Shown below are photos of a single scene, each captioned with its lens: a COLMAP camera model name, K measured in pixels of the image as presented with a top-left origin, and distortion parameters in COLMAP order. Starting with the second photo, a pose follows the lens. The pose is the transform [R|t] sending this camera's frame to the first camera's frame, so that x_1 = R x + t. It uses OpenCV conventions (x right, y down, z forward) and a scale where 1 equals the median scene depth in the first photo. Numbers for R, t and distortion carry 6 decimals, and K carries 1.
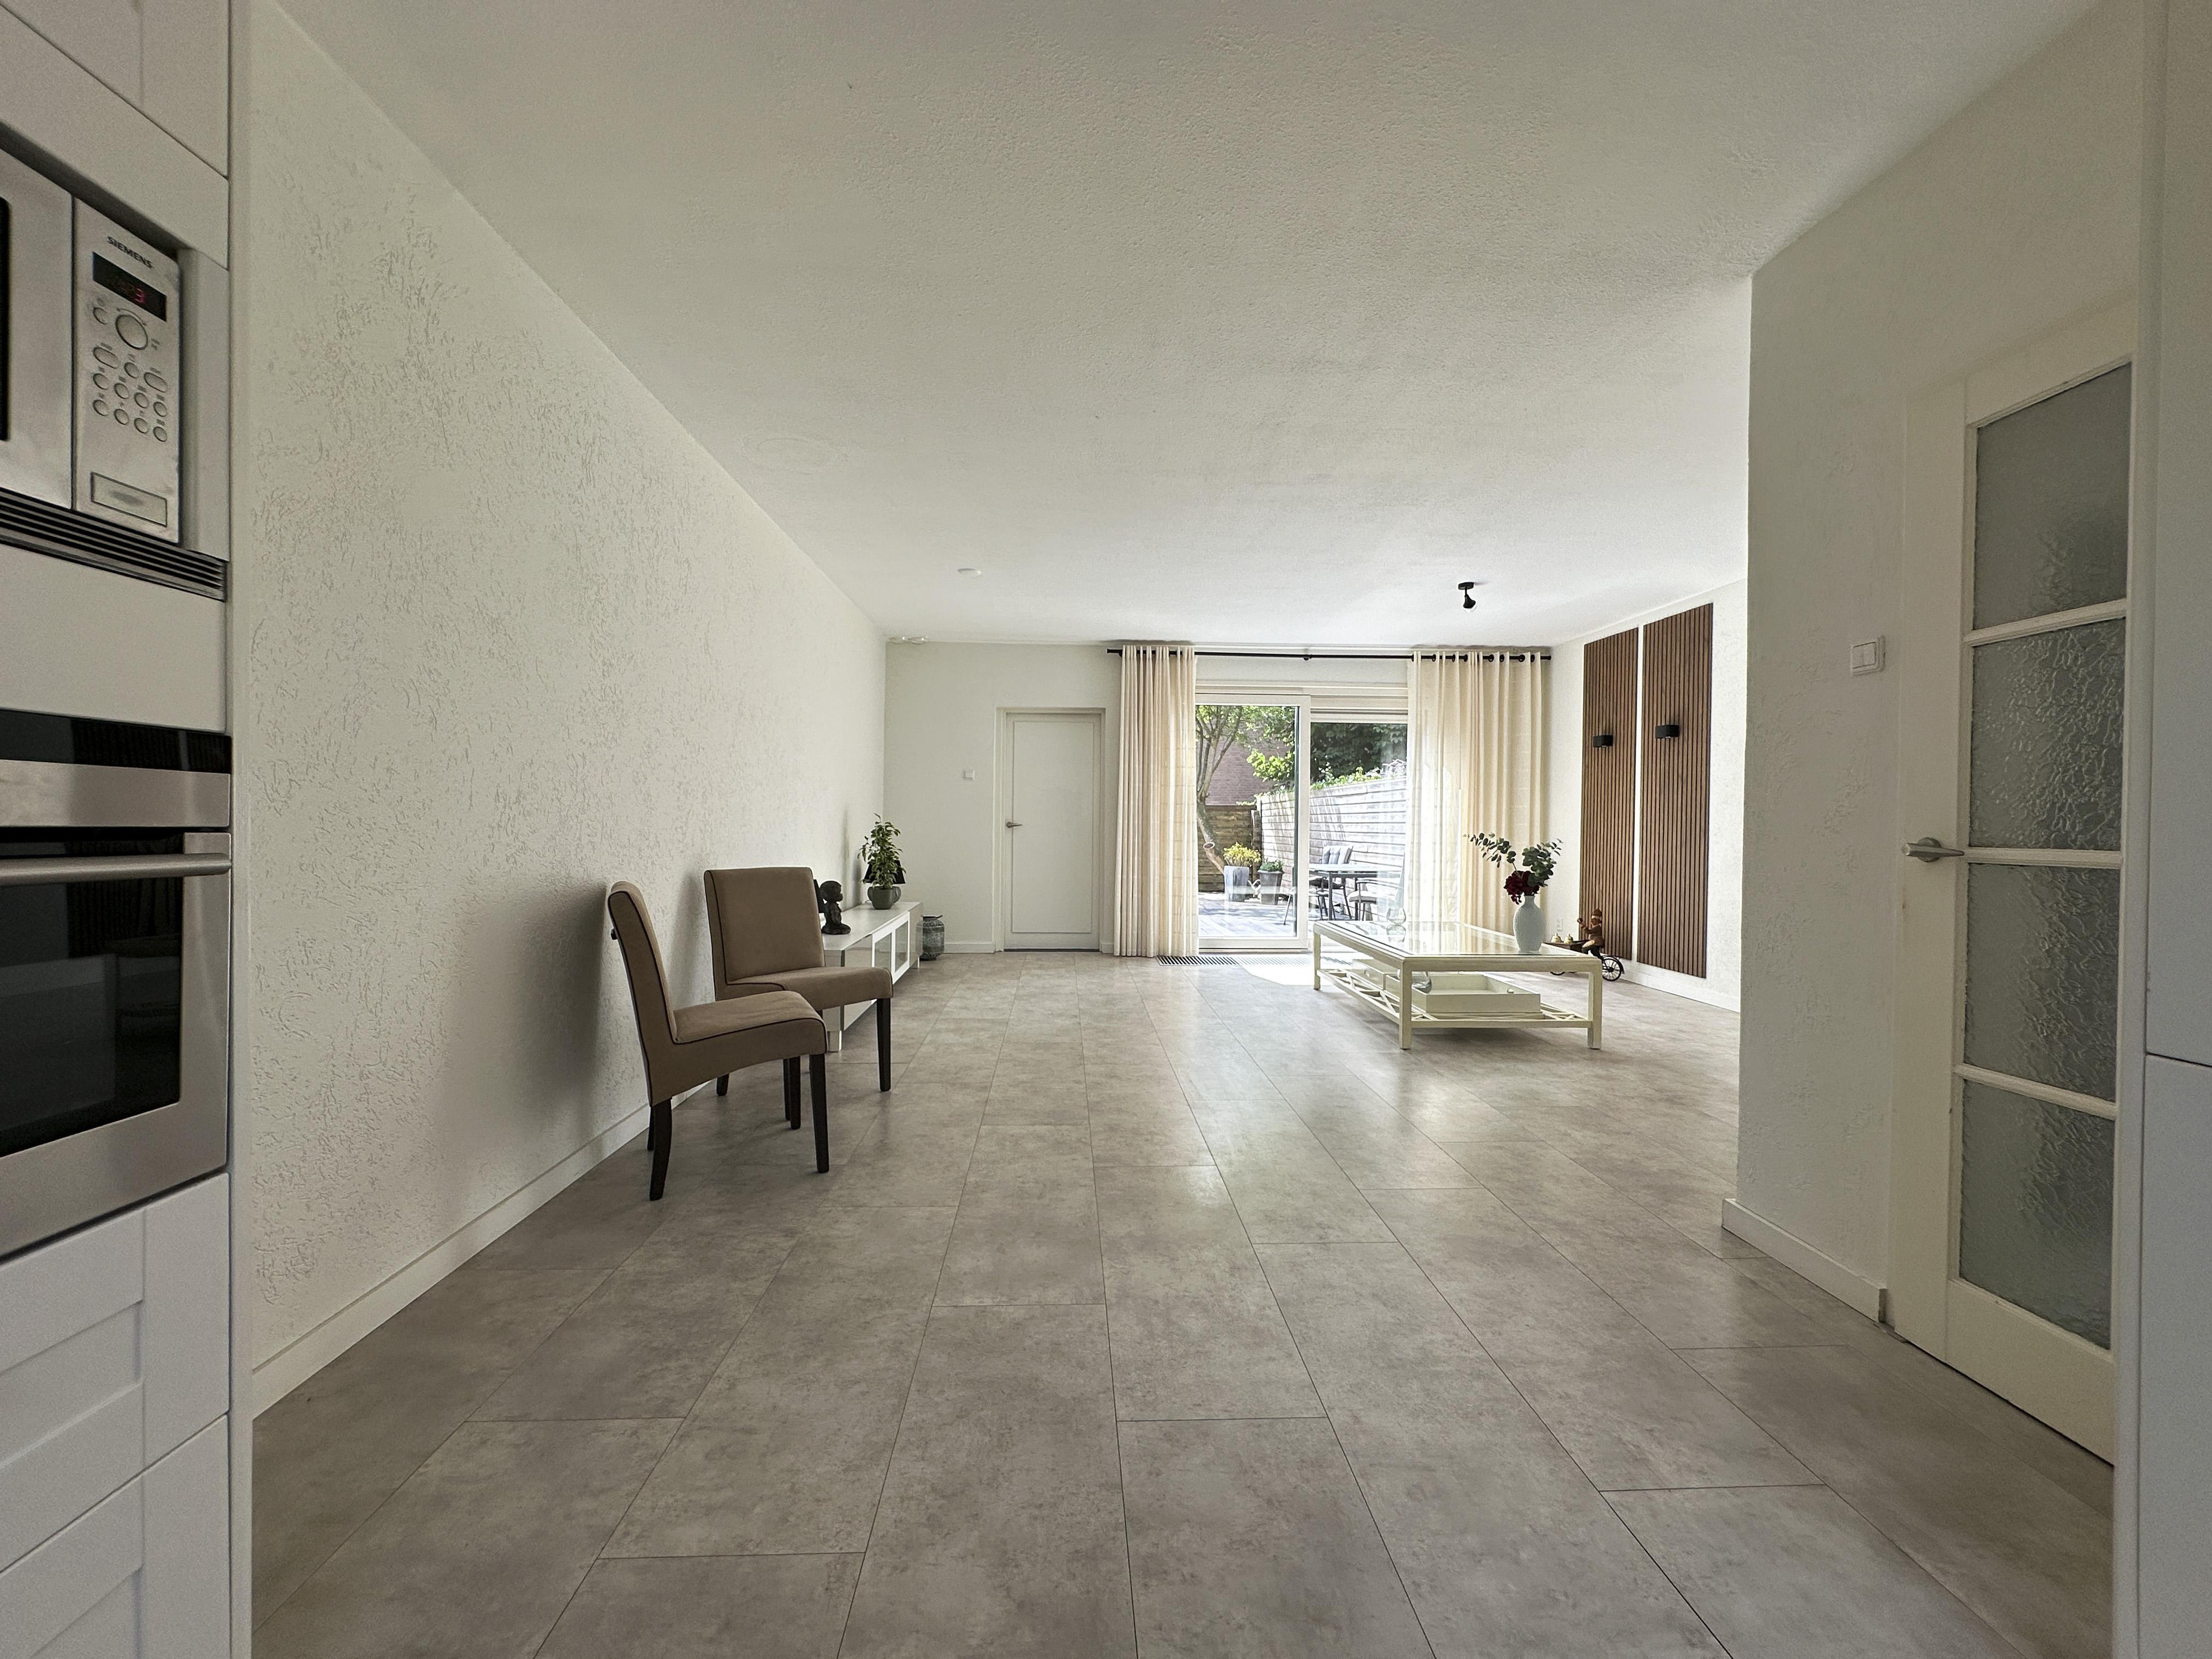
lens RADIAL K [[885.6, 0, 1102.7], [0, 885.6, 829.6], [0, 0, 1]] dist [-0.003966, 0.000809]
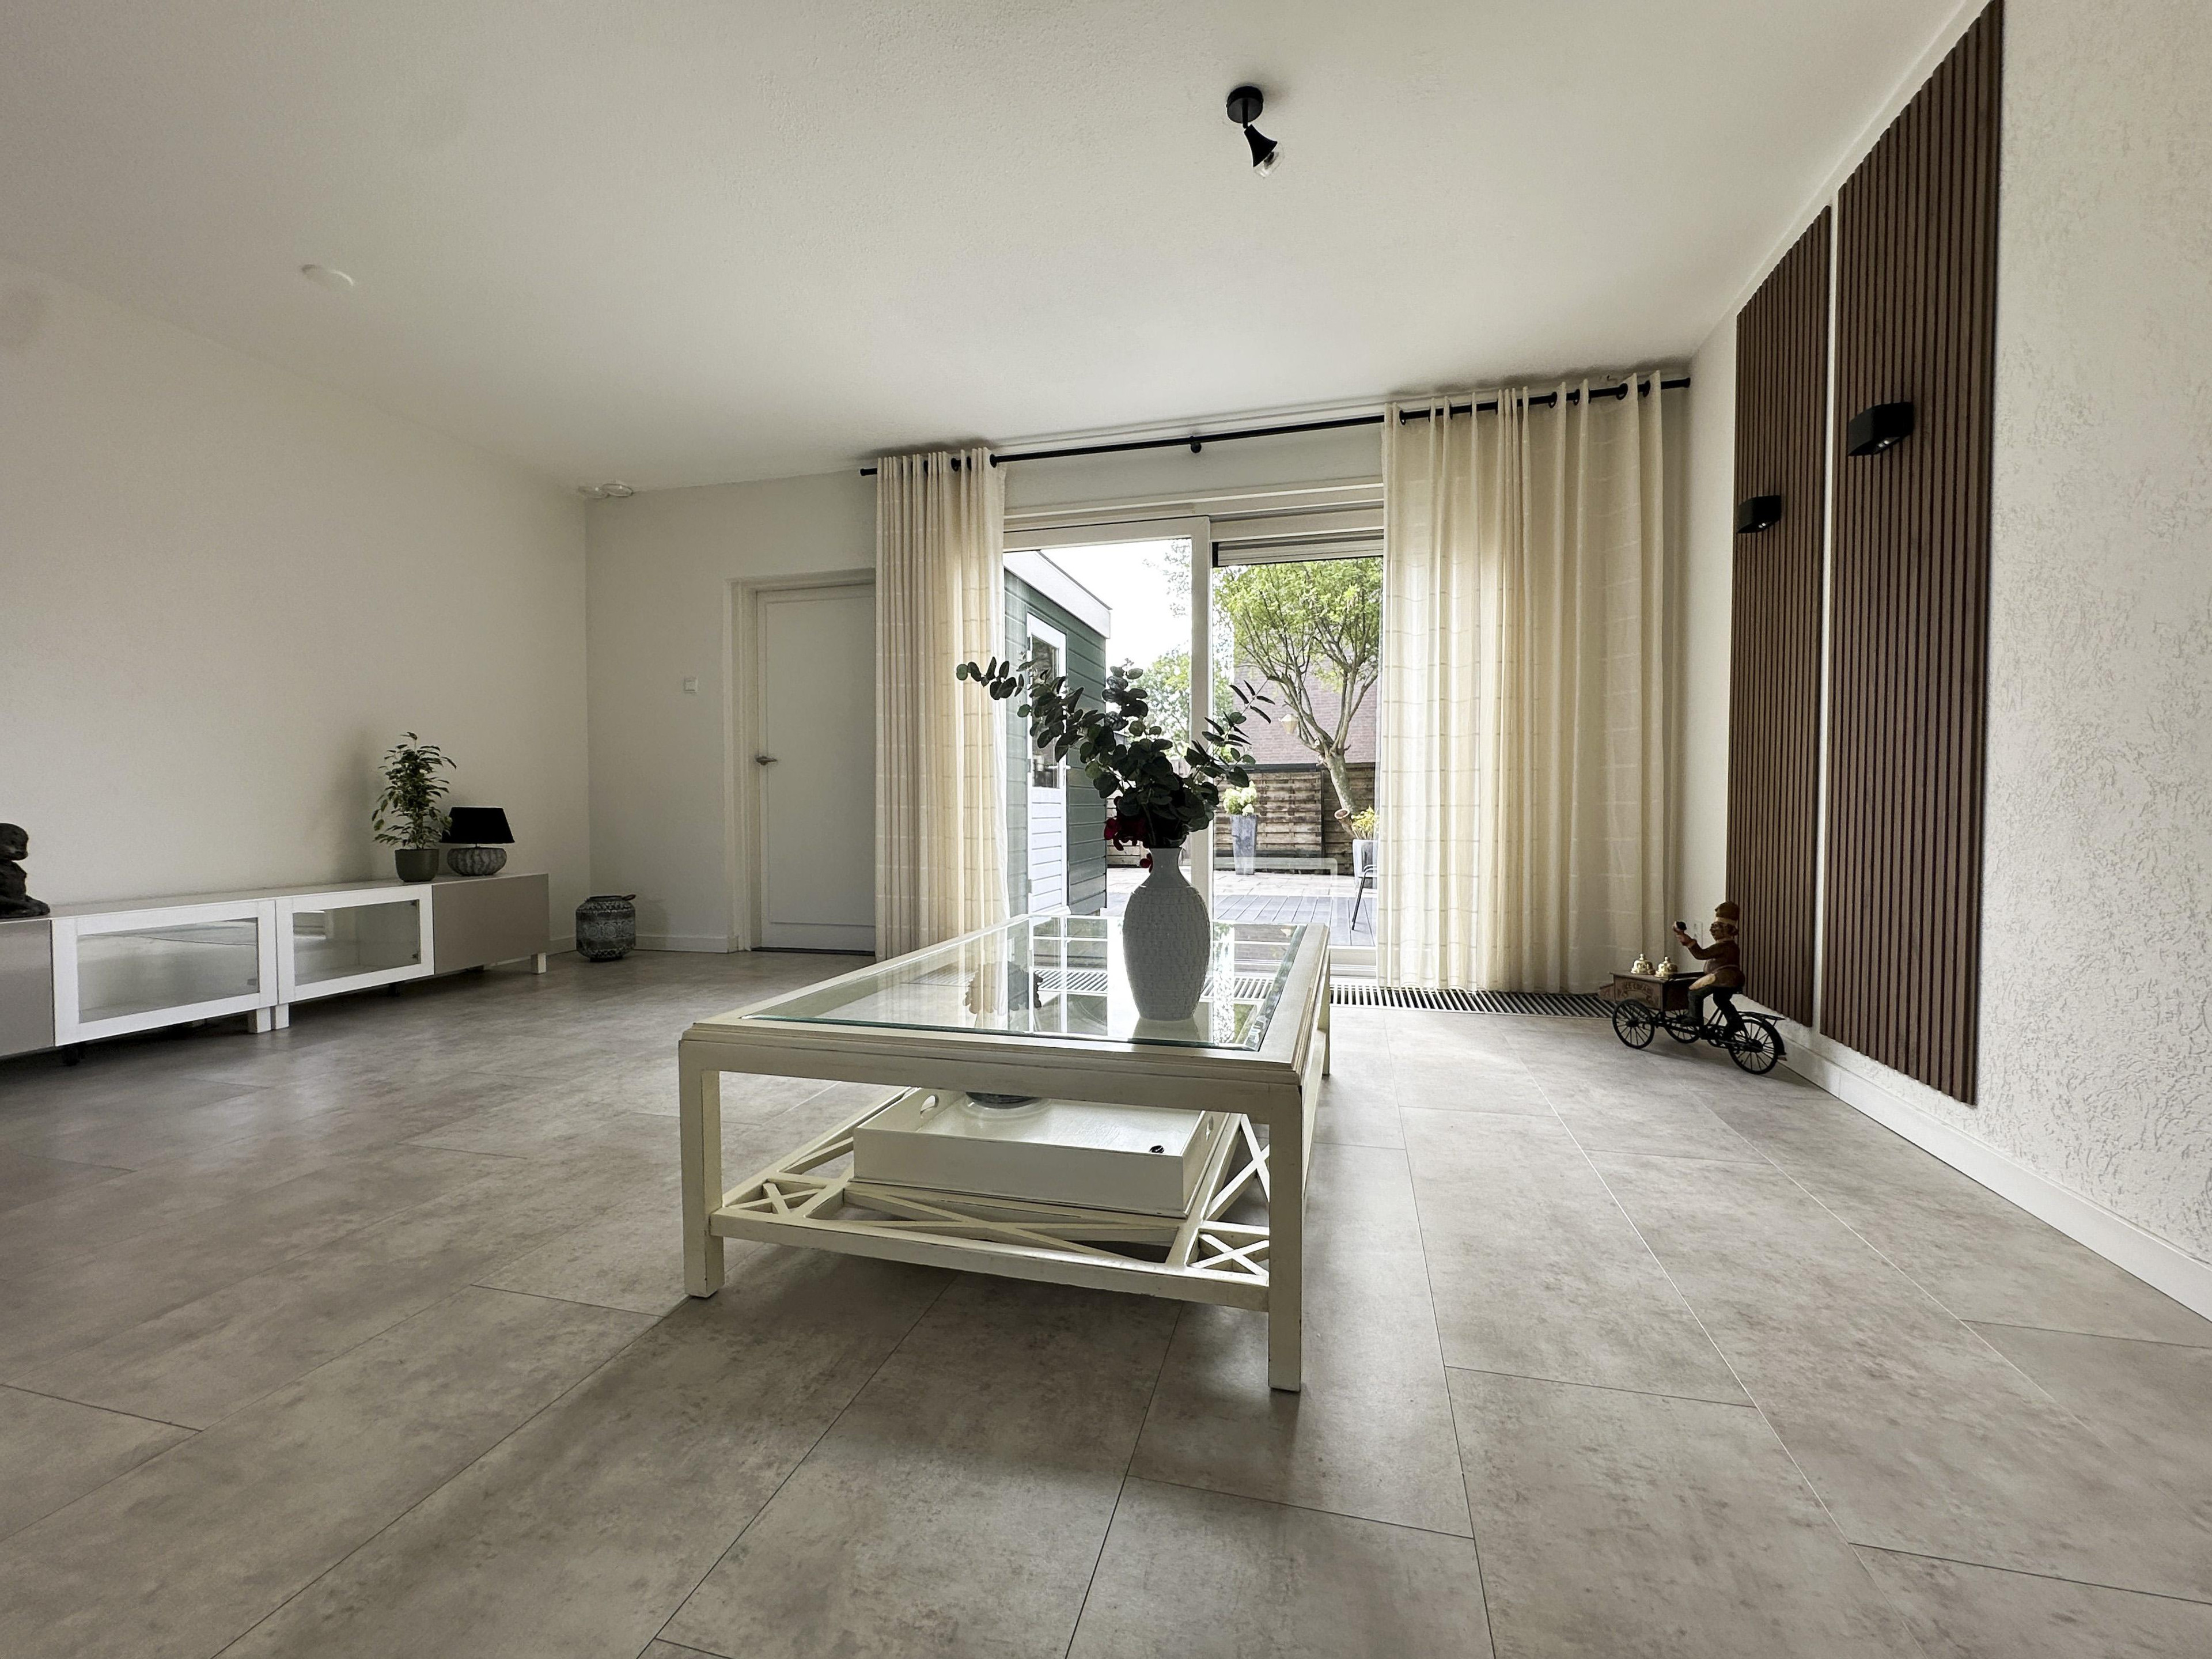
lens RADIAL K [[922.2, 0, 1104.0], [0, 922.2, 832.7], [0, 0, 1]] dist [-0.002926, 0.000700]
pose [[0.954674, -0.004532, -0.297618, 0.364944], [0.010429, 0.999779, 0.018227, 0.040496], [0.297470, -0.020505, 0.954511, 0.437293]]
